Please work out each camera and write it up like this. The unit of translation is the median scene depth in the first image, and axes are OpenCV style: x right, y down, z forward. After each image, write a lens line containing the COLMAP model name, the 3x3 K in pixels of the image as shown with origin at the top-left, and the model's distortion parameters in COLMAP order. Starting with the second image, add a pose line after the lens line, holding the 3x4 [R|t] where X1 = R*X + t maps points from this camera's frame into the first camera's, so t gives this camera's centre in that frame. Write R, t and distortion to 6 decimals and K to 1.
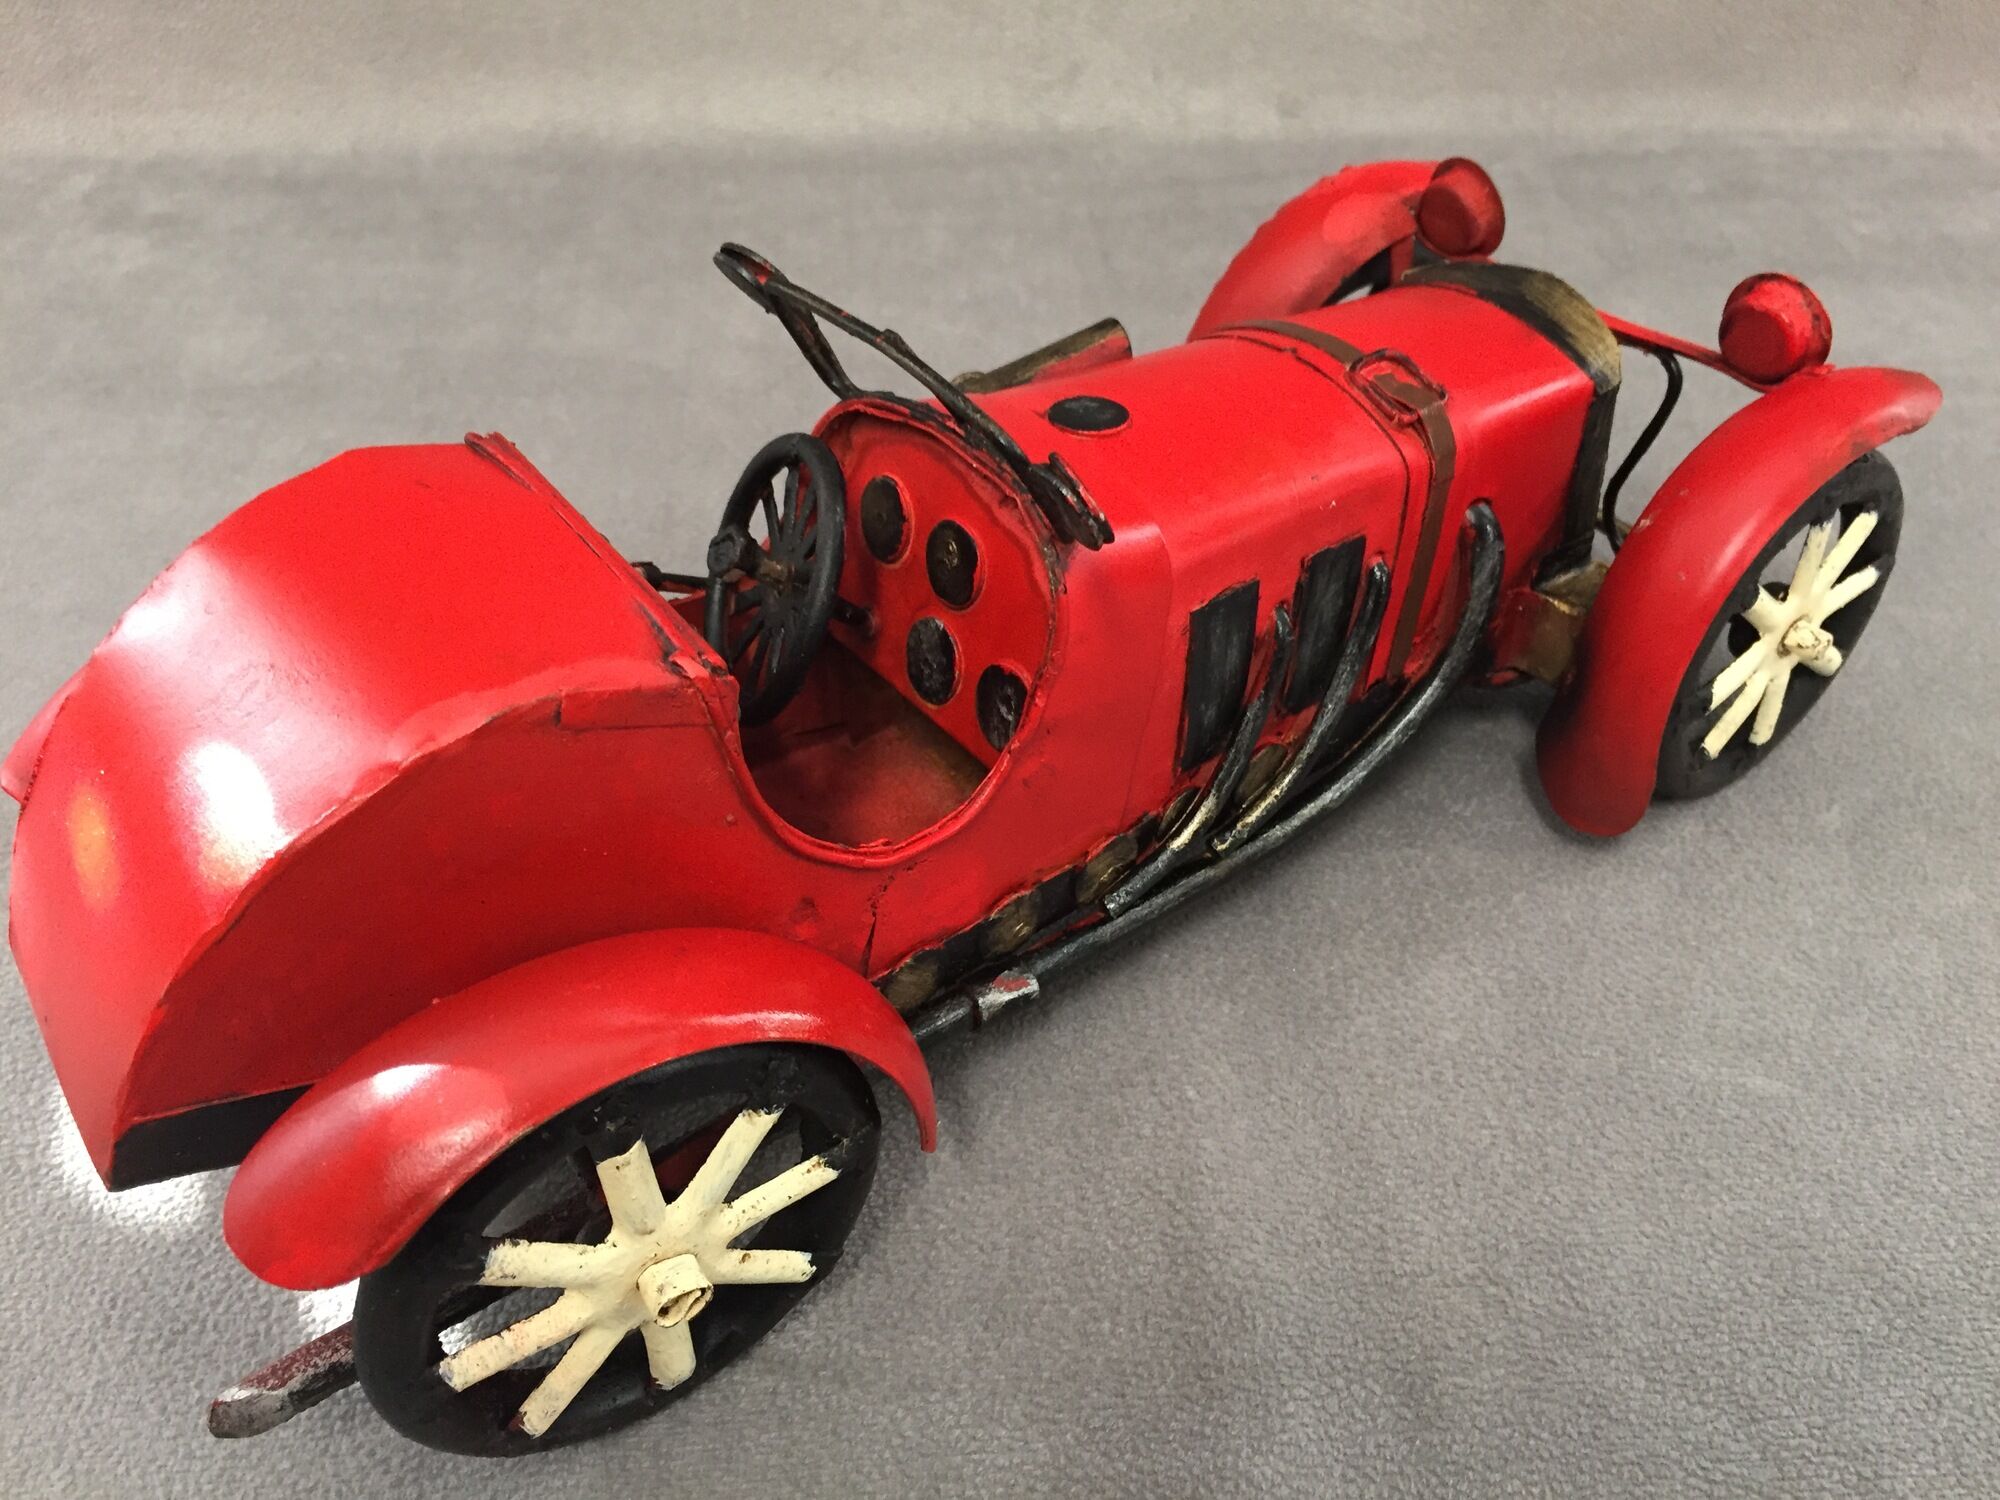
lens RADIAL K [[1706.6, 0, 1004.5], [0, 1706.6, 767.6], [0, 0, 1]] dist [0.067981, -0.117327]
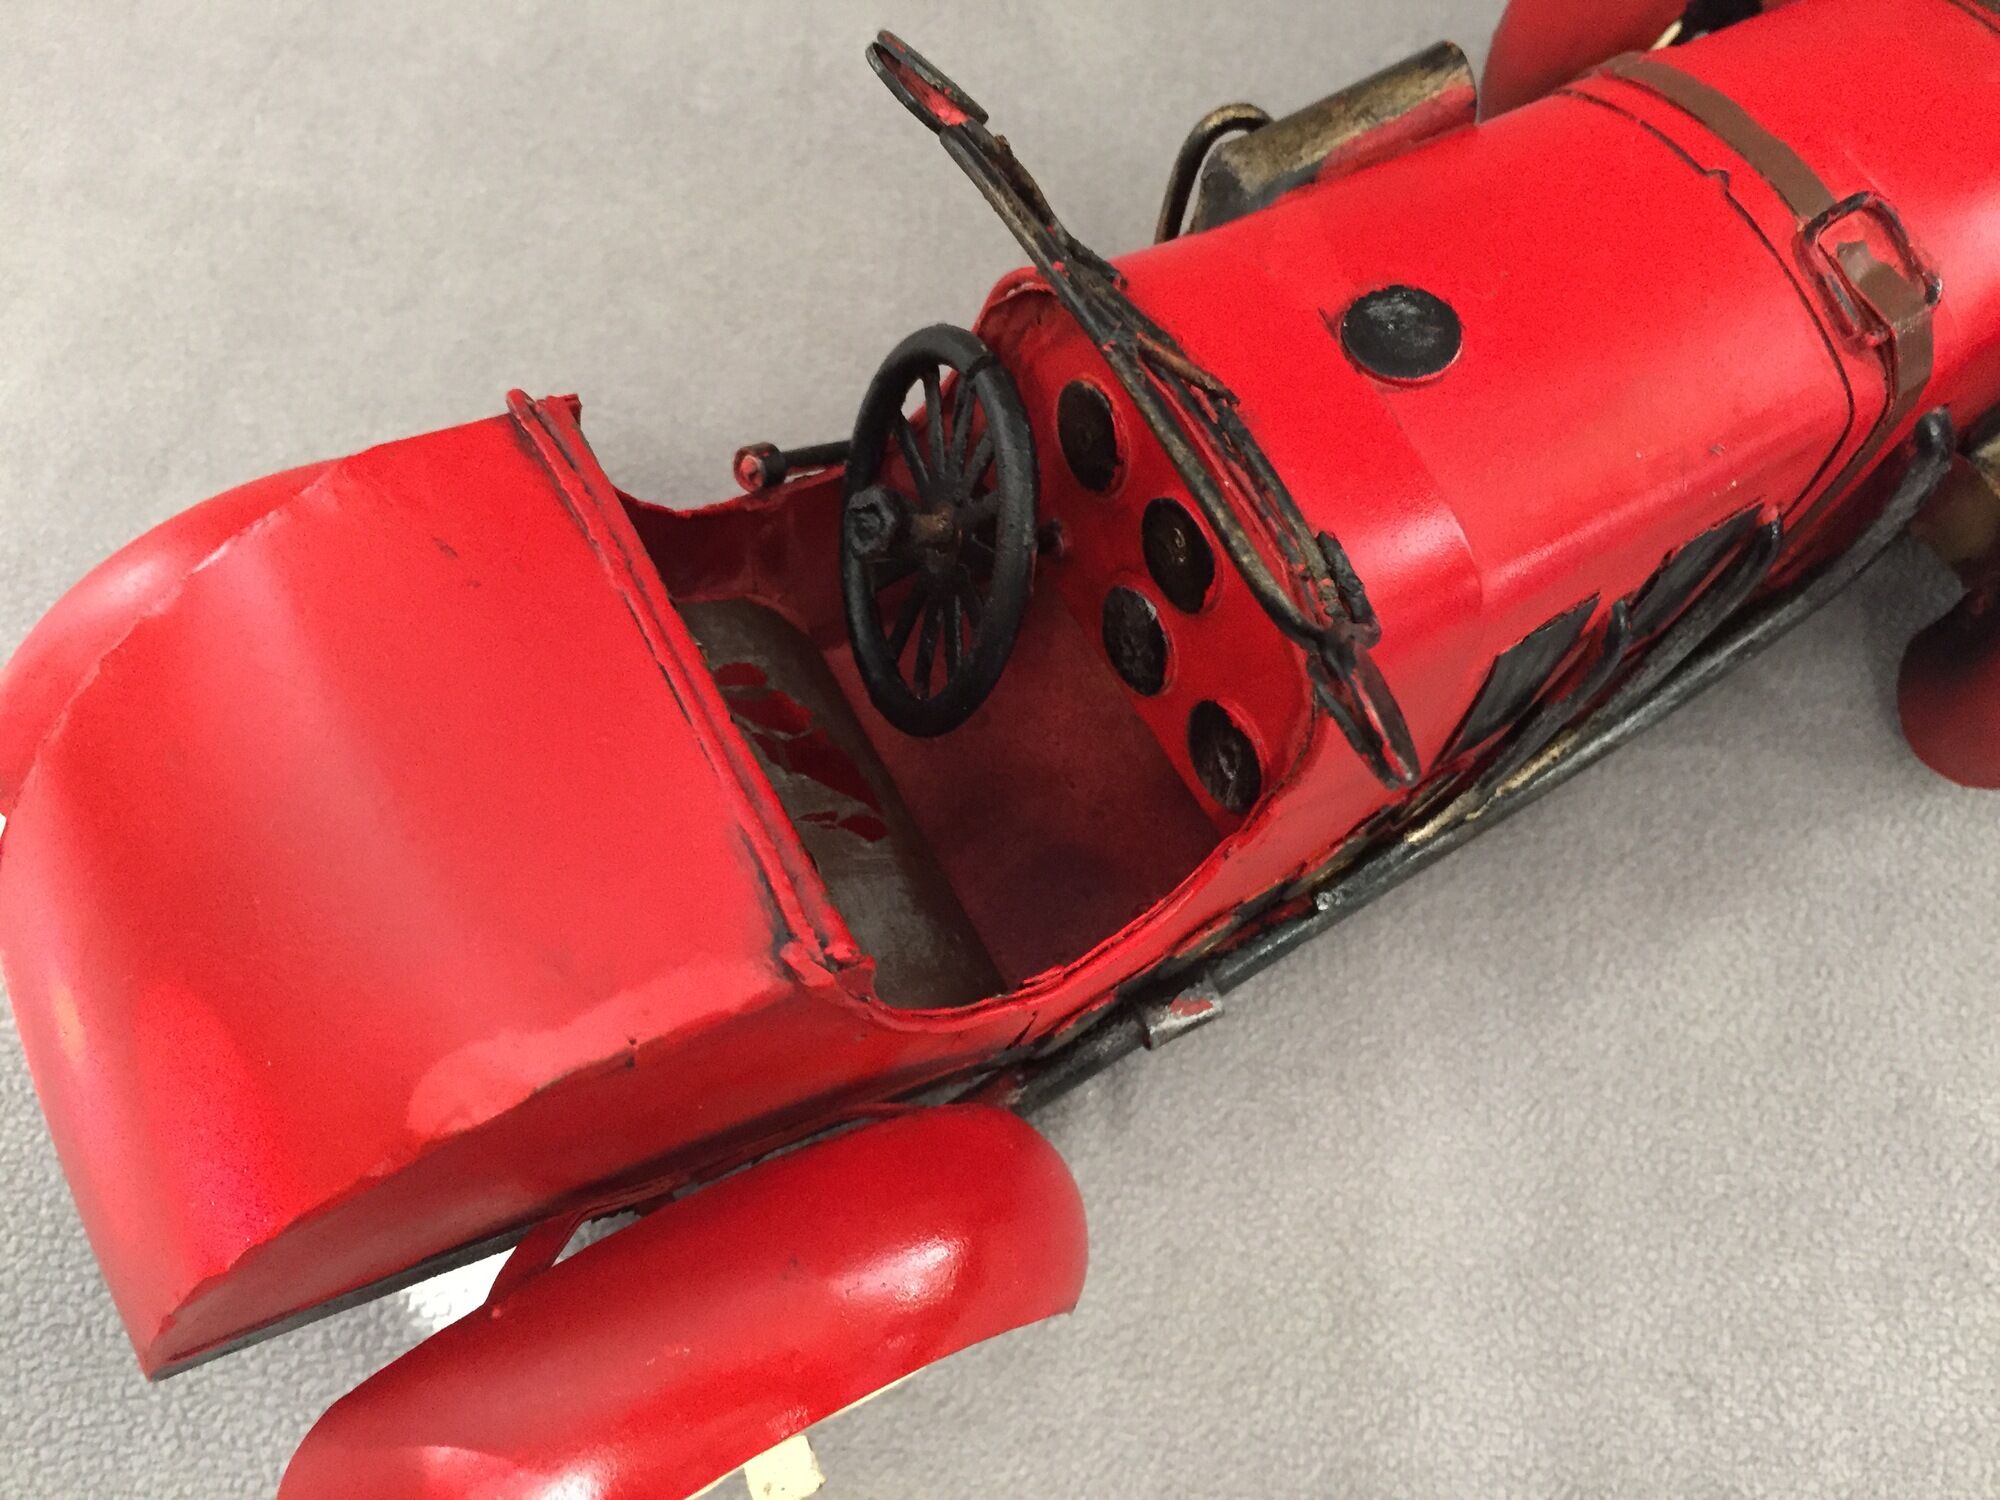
lens RADIAL K [[1706.6, 0, 1010.7], [0, 1706.6, 738.6], [0, 0, 1]] dist [0.067981, -0.117327]
pose [[0.992930, 0.104772, -0.055790, -0.047750], [-0.068257, 0.888501, 0.453771, -0.343380], [0.097111, -0.446755, 0.889370, 0.286872]]
